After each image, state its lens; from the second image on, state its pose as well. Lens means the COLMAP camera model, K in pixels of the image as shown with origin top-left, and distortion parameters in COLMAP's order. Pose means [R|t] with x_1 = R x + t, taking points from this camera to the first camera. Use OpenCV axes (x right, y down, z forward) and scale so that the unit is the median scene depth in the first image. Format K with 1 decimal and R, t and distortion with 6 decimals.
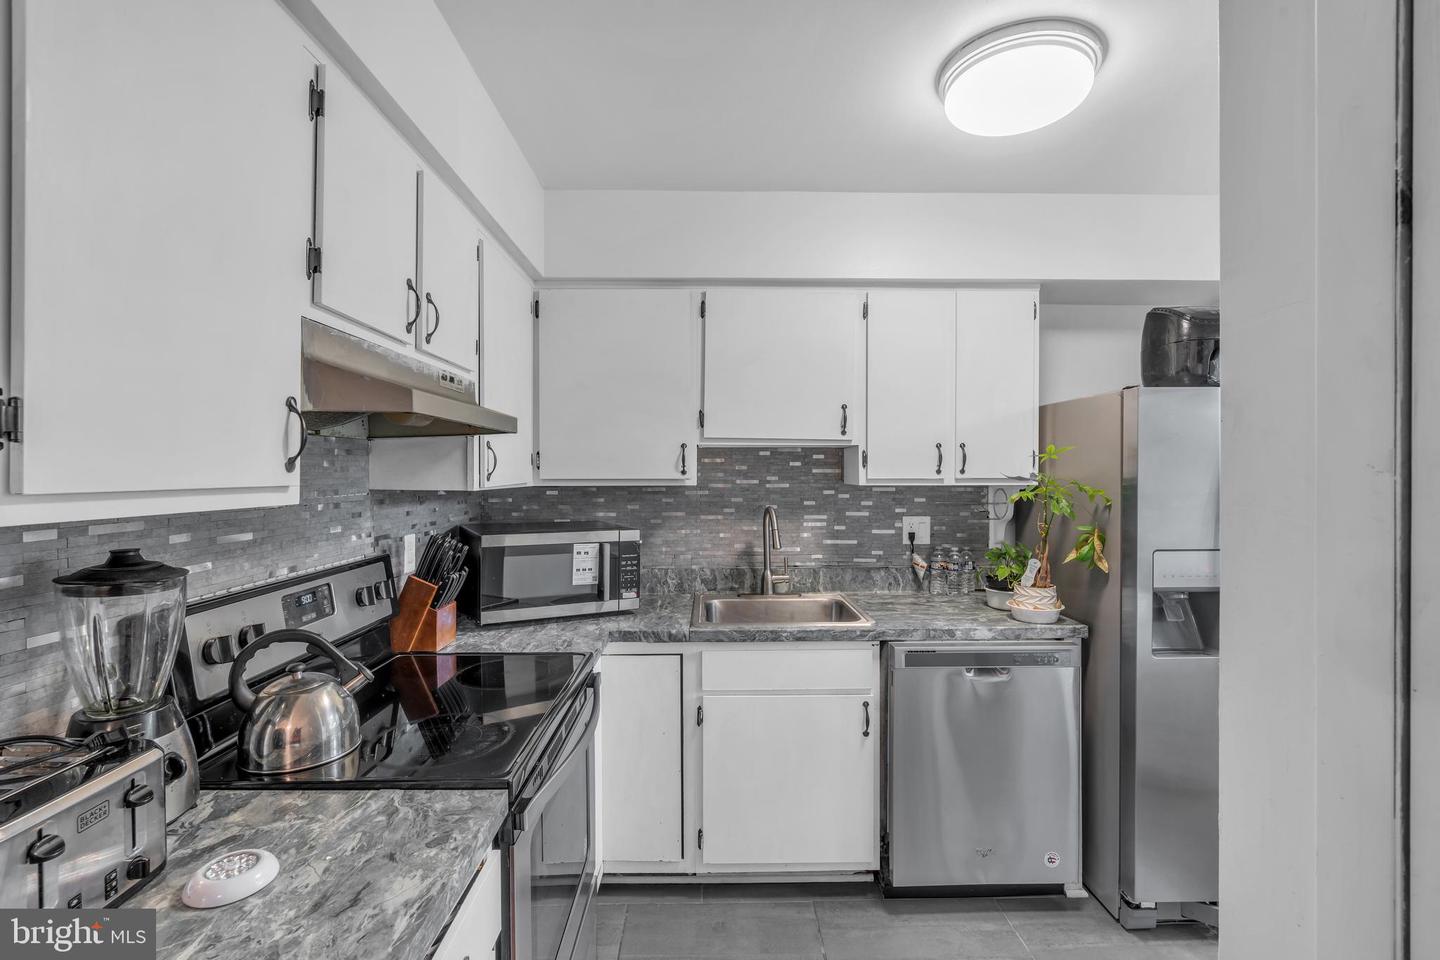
lens RADIAL K [[656.7, 0, 720.0], [0, 656.7, 480.0], [0, 0, 1]] dist [0.011396, 0.000270]
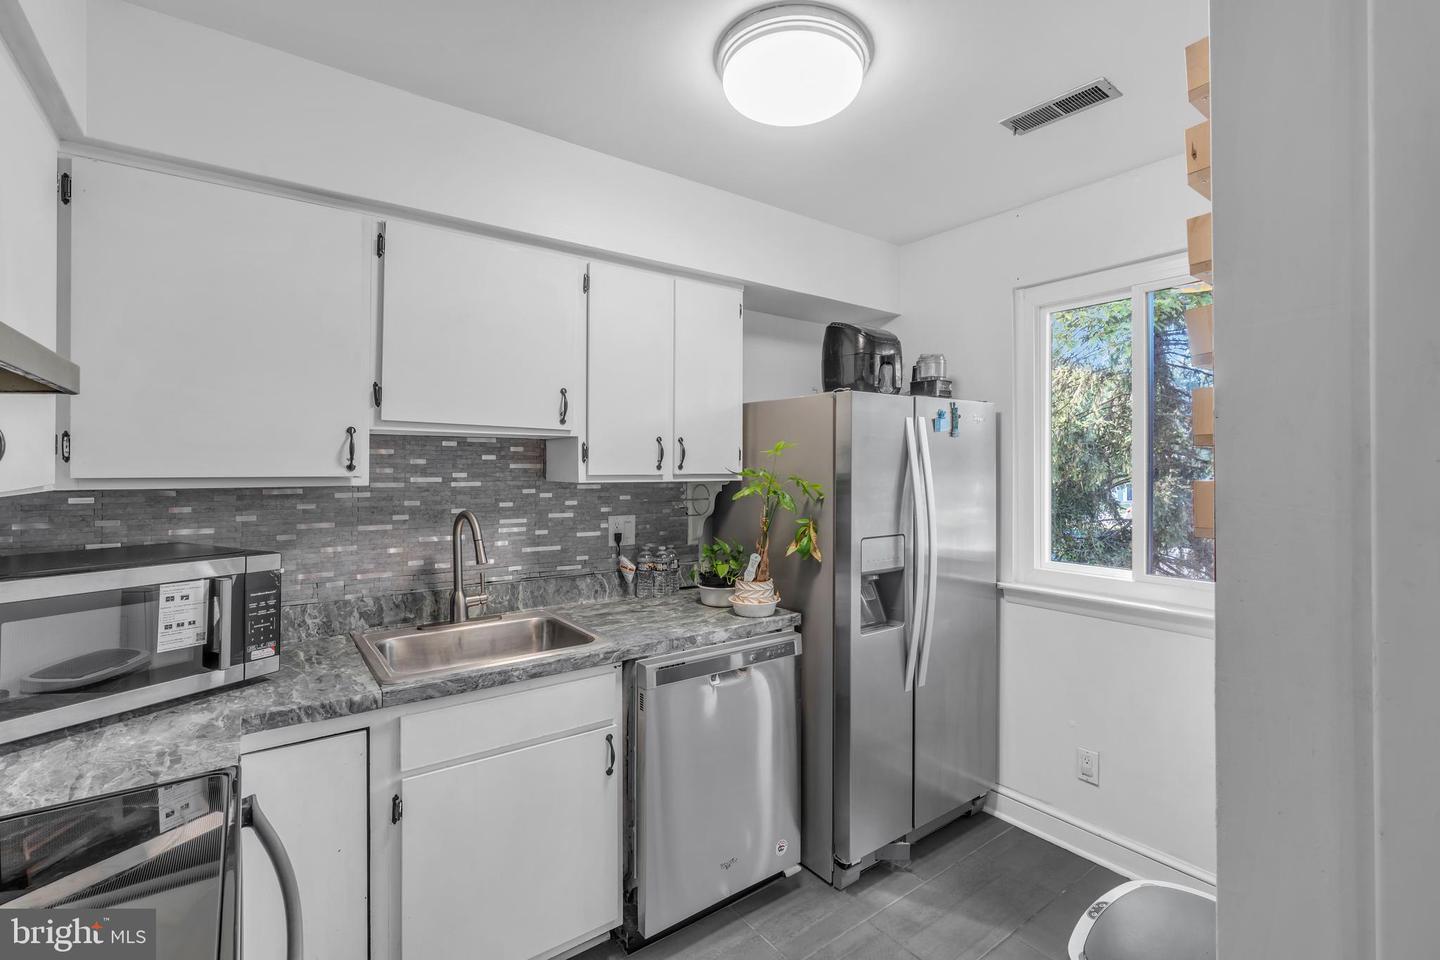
lens RADIAL K [[650.5, 0, 713.9], [0, 650.5, 468.2], [0, 0, 1]] dist [-0.003123, 0.004455]
pose [[0.821870, 0.001043, 0.569674, -0.132487], [0.005489, 0.999937, -0.009750, -0.001788], [-0.569648, 0.011140, 0.821813, 0.194321]]
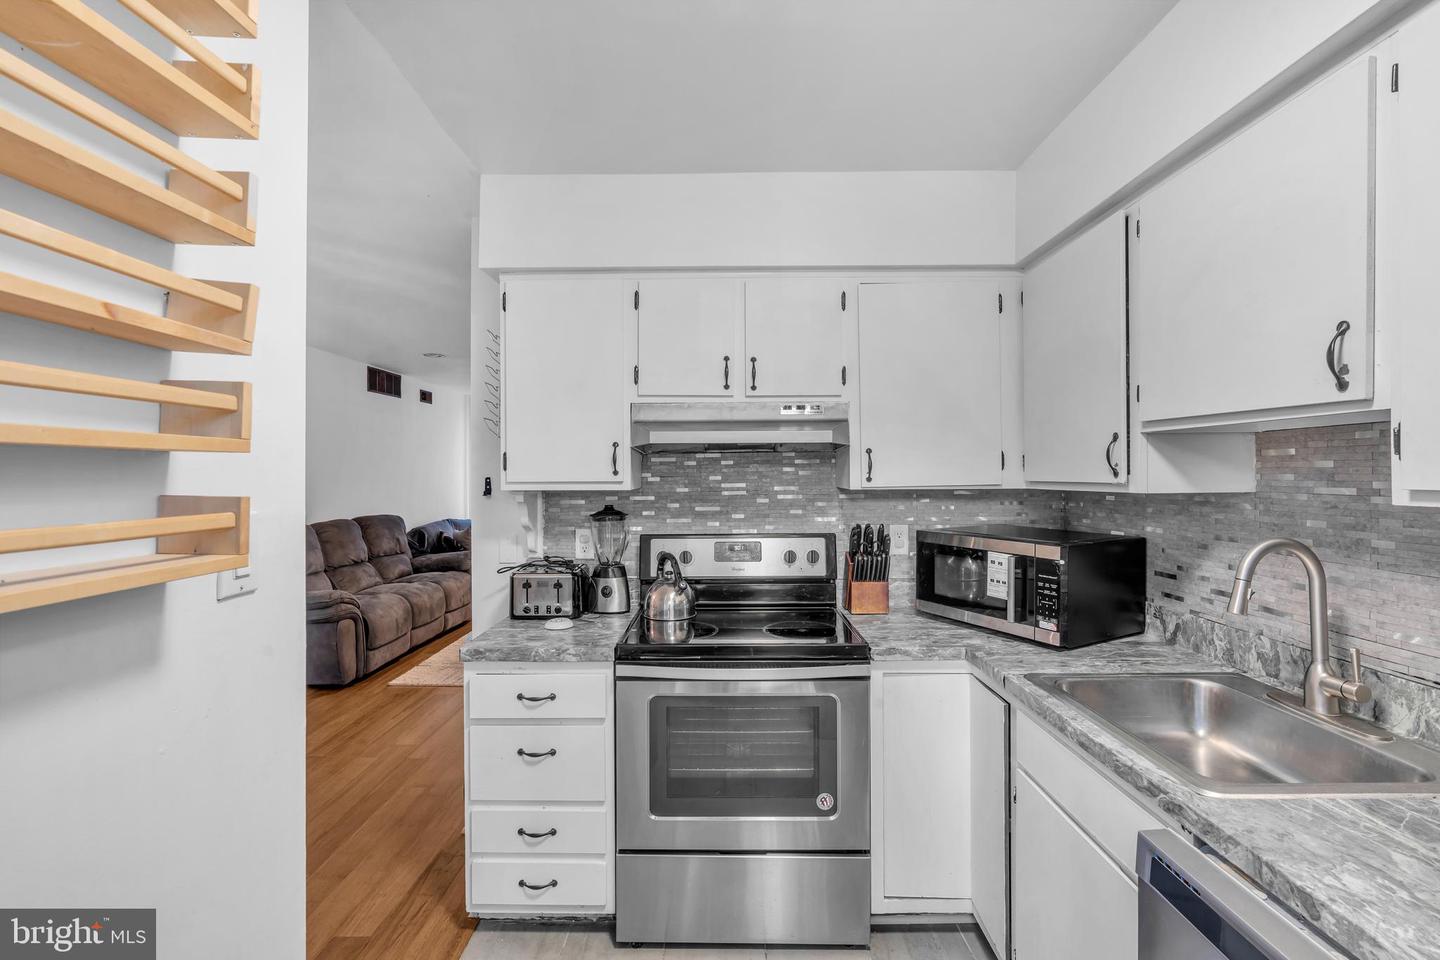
lens RADIAL K [[650.5, 0, 713.9], [0, 650.5, 468.2], [0, 0, 1]] dist [-0.003123, 0.004455]
pose [[-0.032273, -0.007934, -0.999448, 0.650534], [-0.006720, 0.999948, -0.007721, -0.009212], [0.999456, 0.006467, -0.032325, 0.590120]]
